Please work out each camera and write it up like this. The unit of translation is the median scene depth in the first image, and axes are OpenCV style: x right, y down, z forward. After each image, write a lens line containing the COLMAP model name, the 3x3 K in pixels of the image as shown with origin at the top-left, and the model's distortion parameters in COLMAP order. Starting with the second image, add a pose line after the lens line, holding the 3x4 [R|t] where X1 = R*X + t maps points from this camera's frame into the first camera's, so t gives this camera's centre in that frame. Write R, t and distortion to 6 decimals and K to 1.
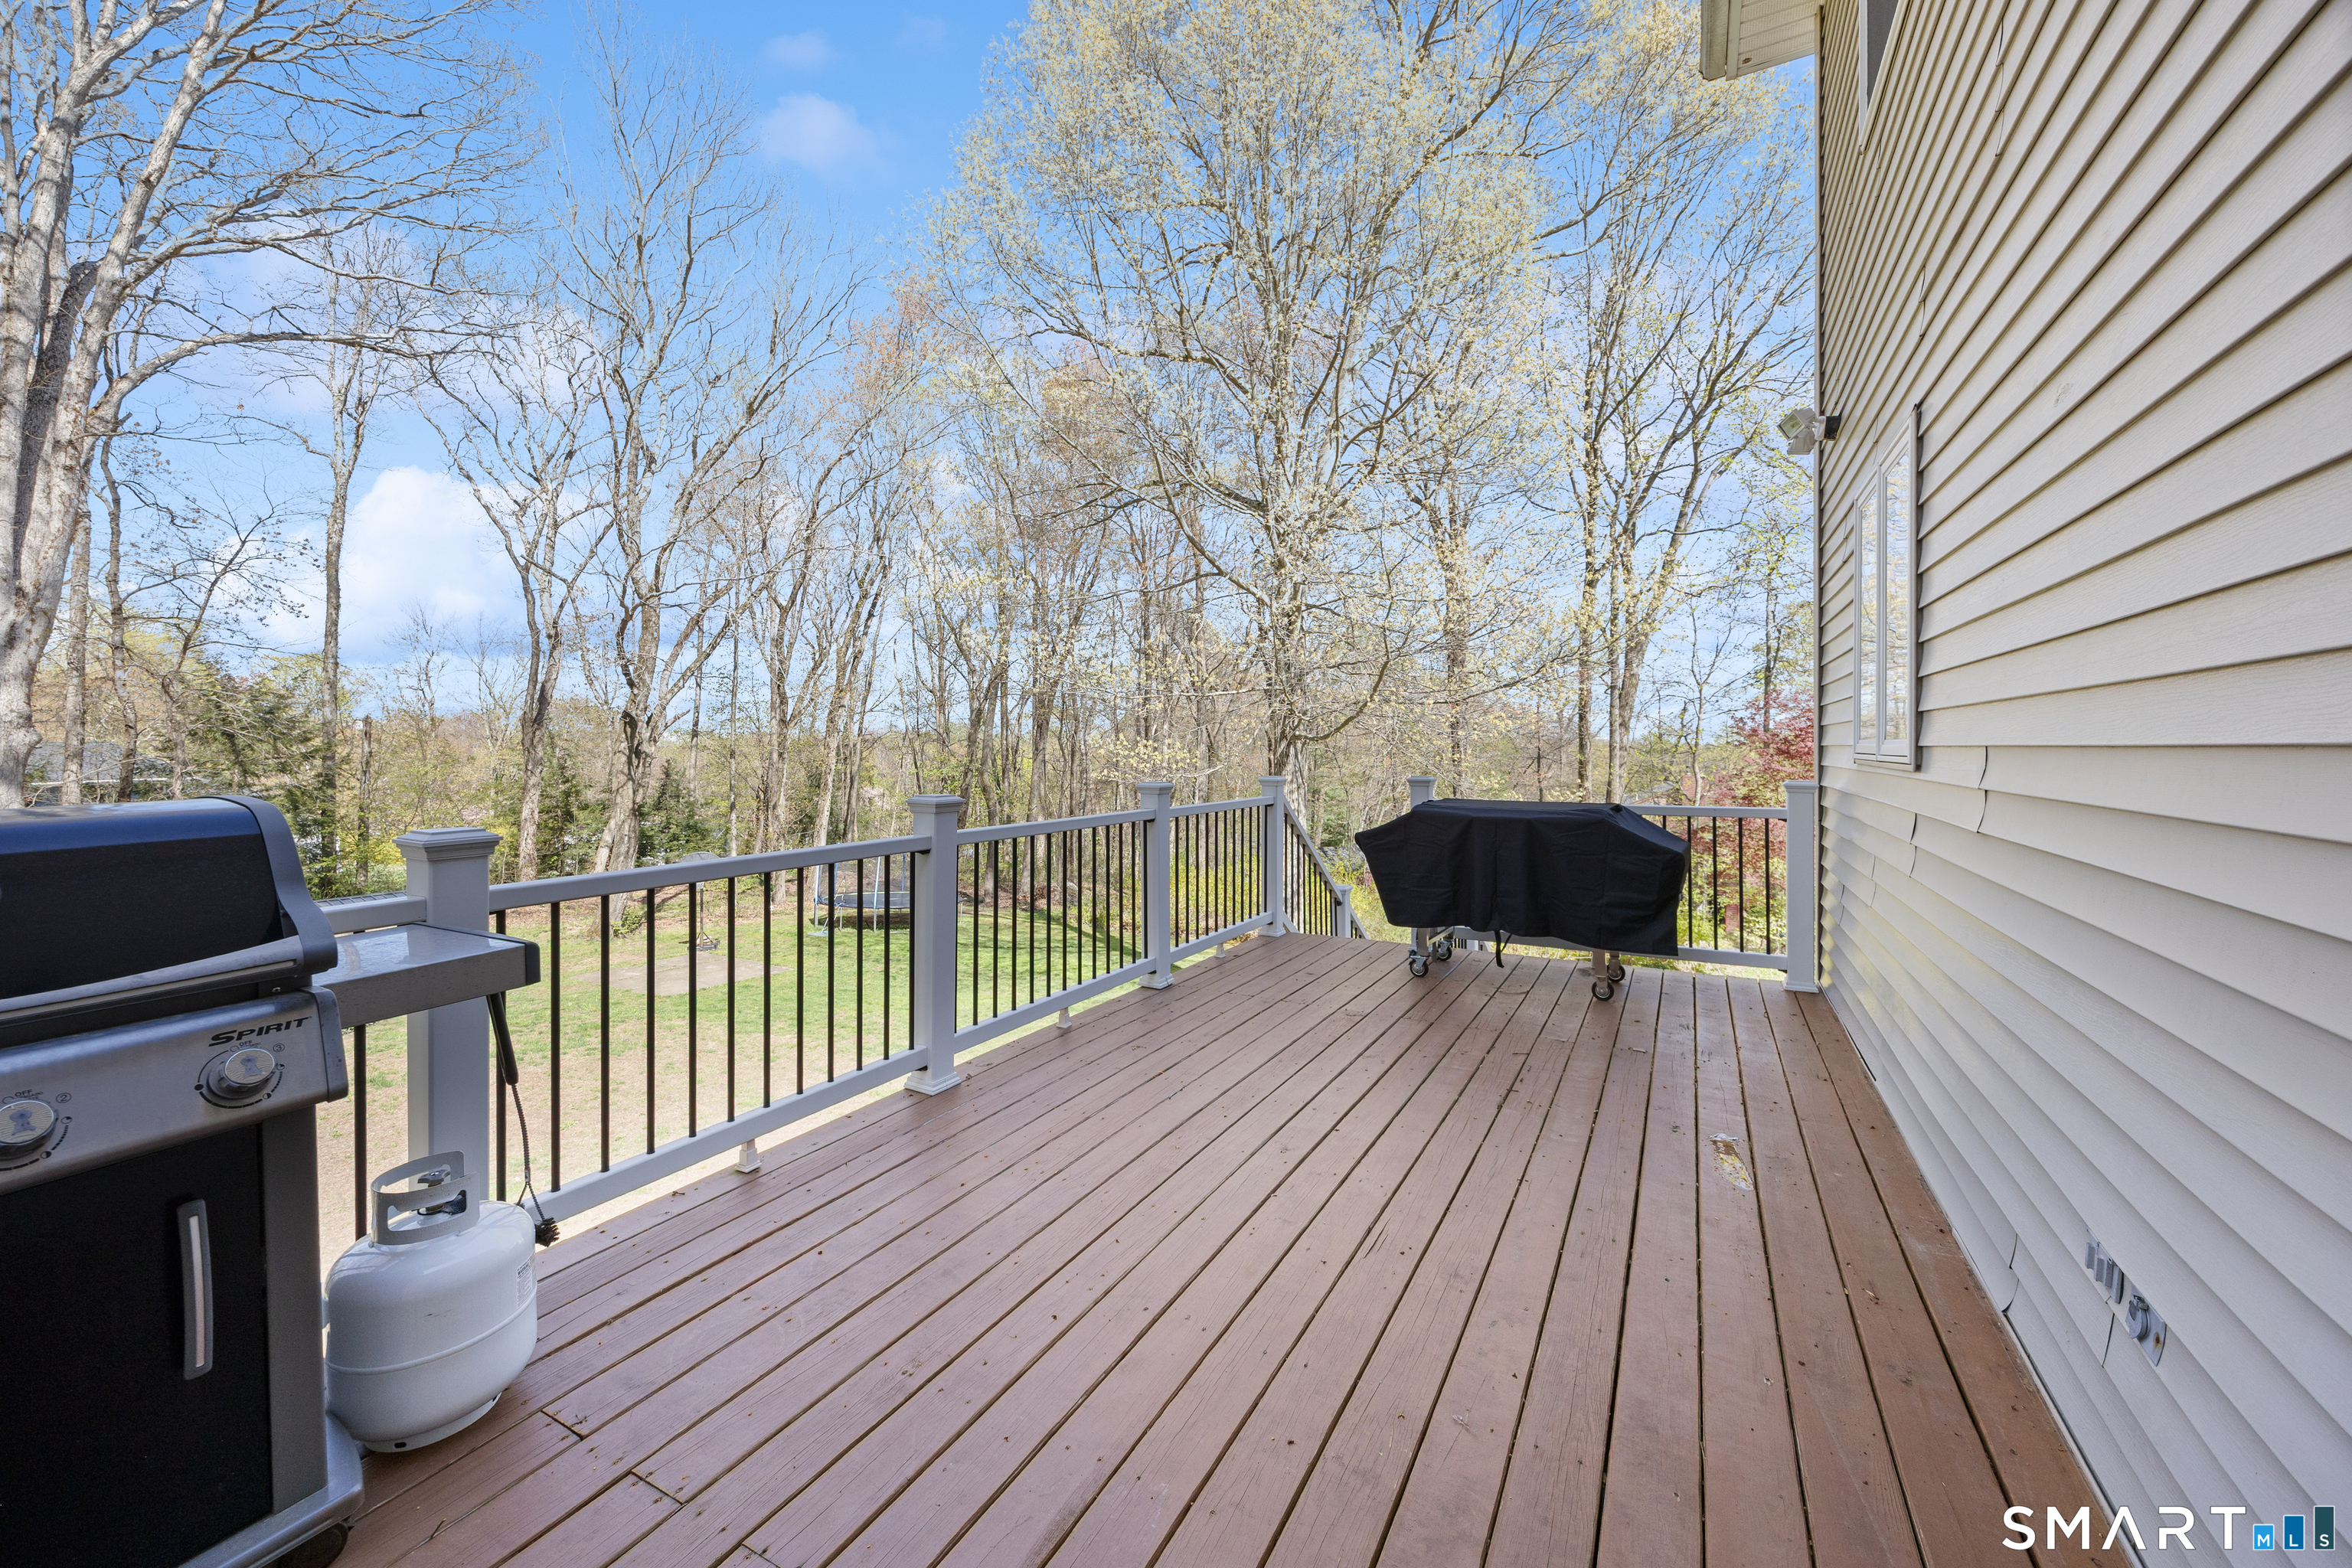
lens RADIAL K [[924.2, 0, 1179.7], [0, 924.2, 756.8], [0, 0, 1]] dist [-0.001781, -0.000476]
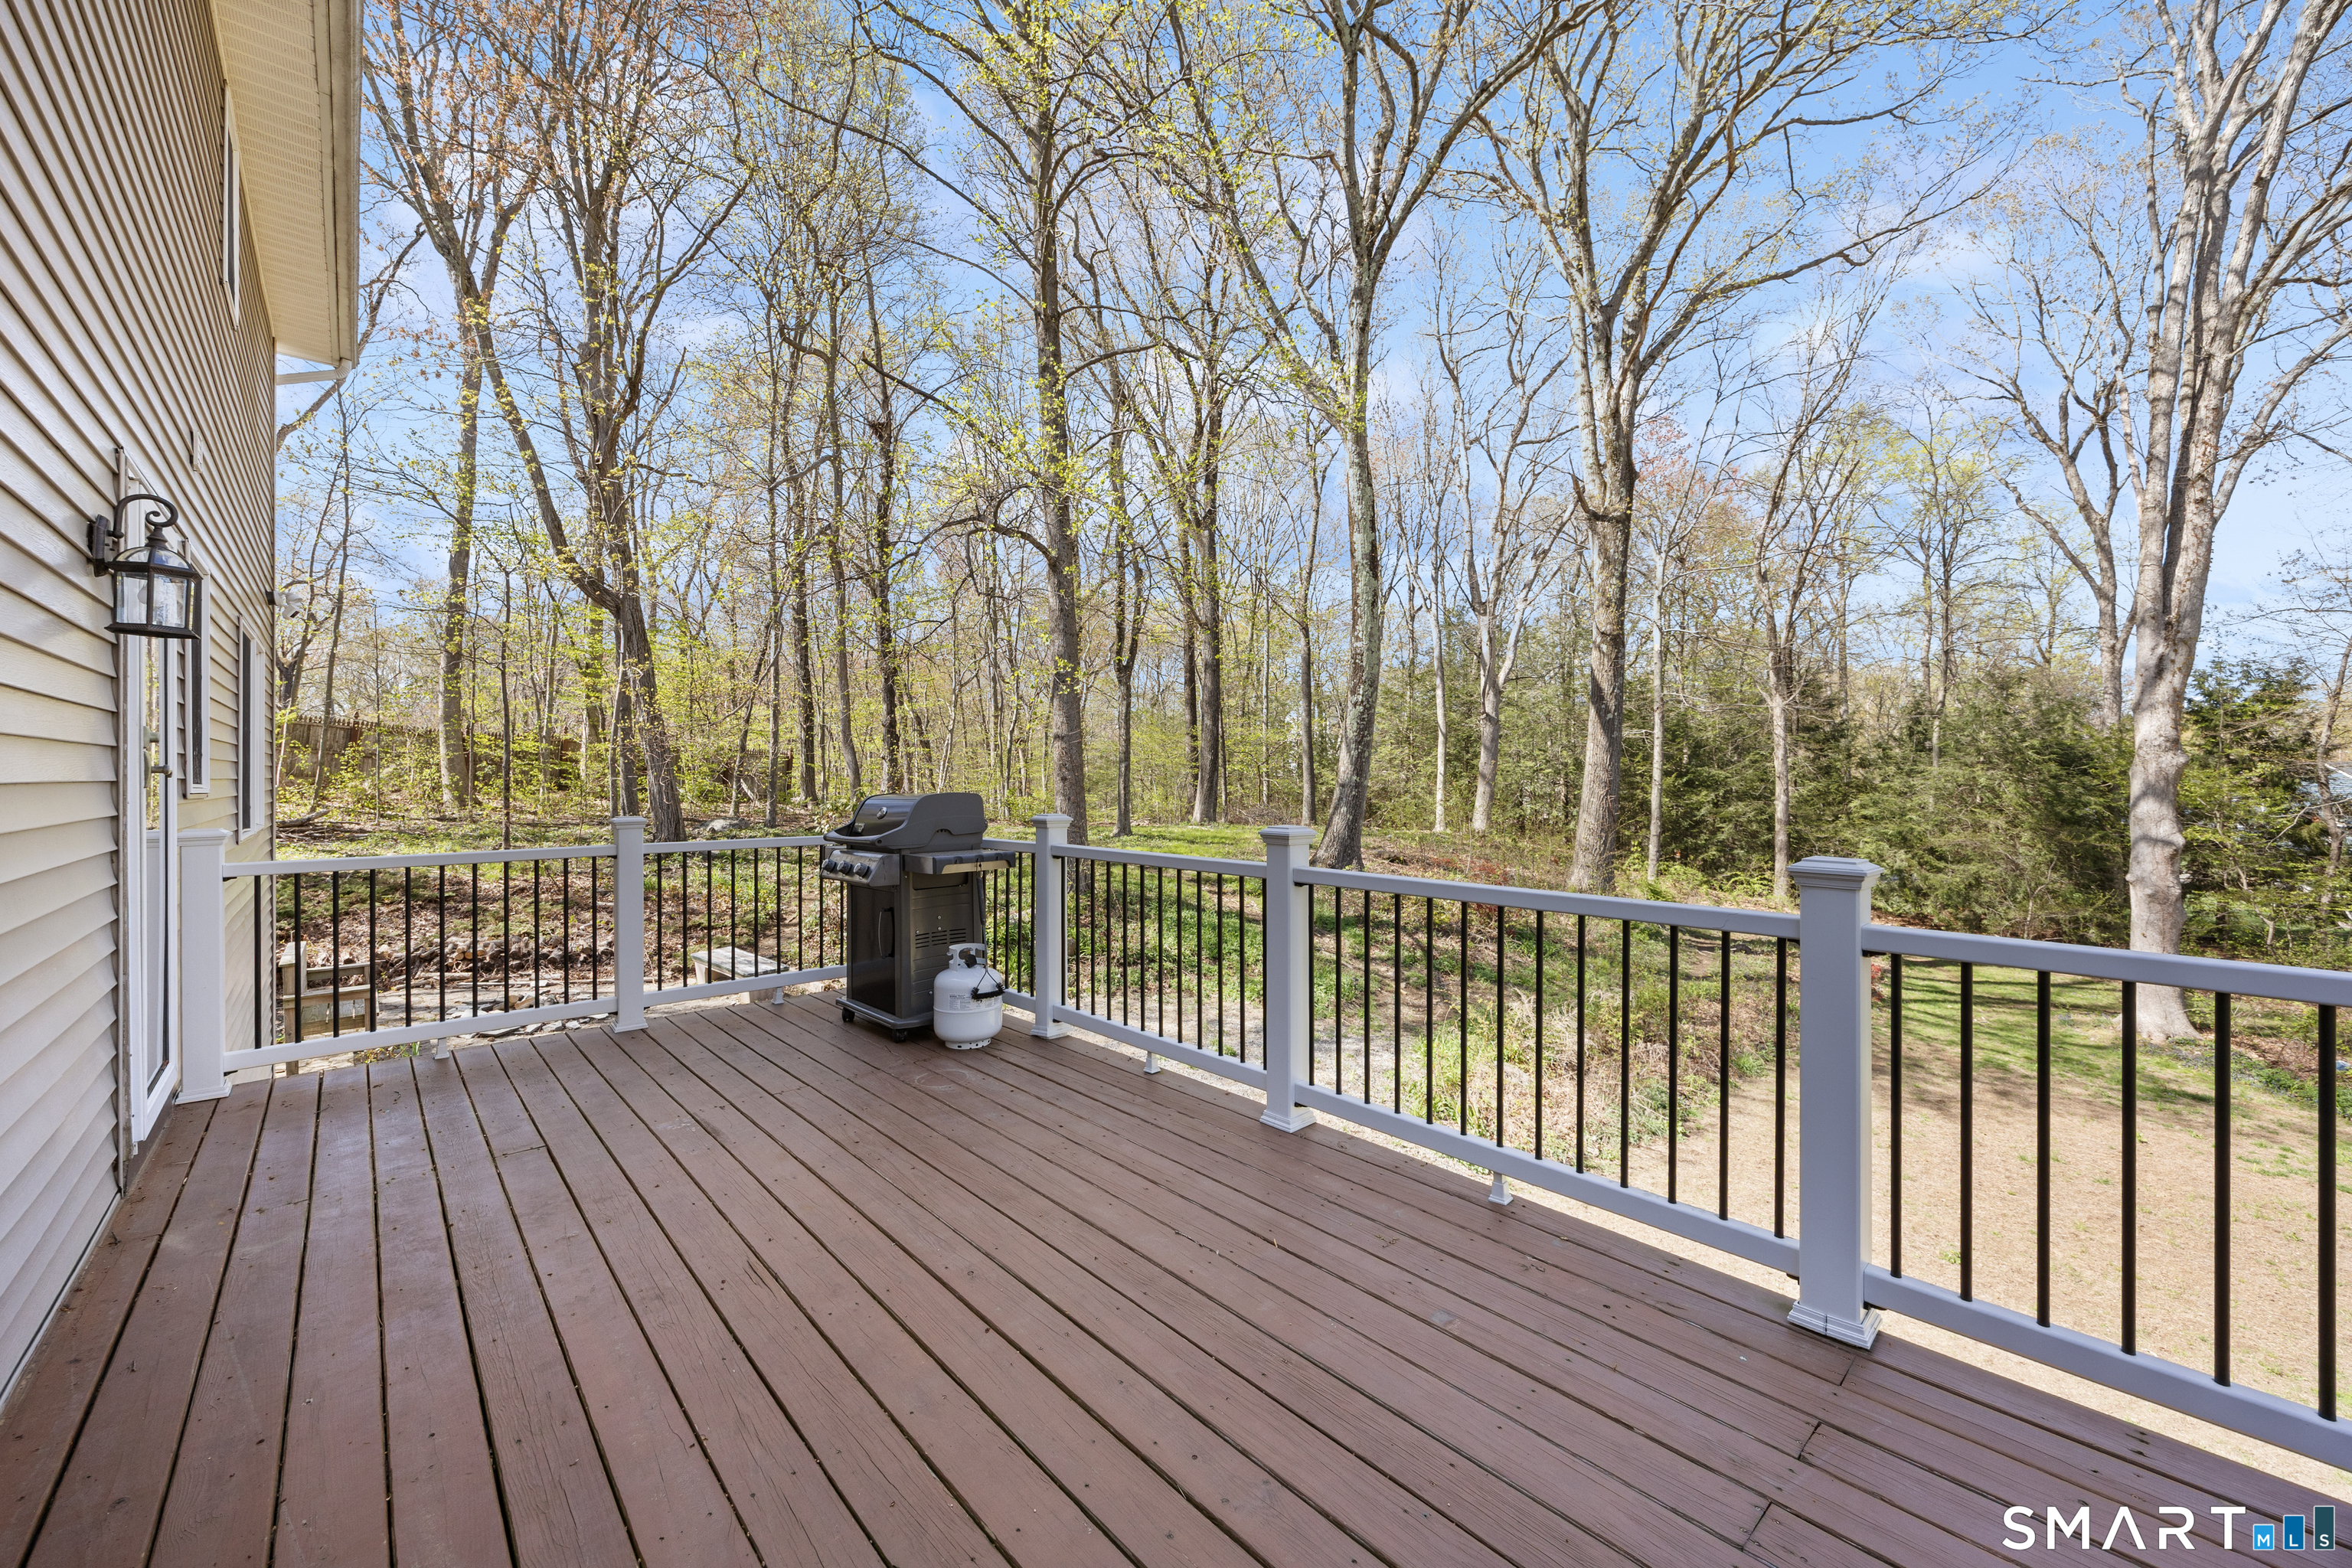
lens RADIAL K [[902.0, 0, 1176.0], [0, 902.0, 784.0], [0, 0, 1]] dist [-0.001844, -0.000084]
pose [[-0.319249, 0.016452, -0.947528, 0.554760], [-0.008019, 0.999767, 0.020061, -0.017929], [0.947637, 0.014003, -0.319042, 0.976343]]
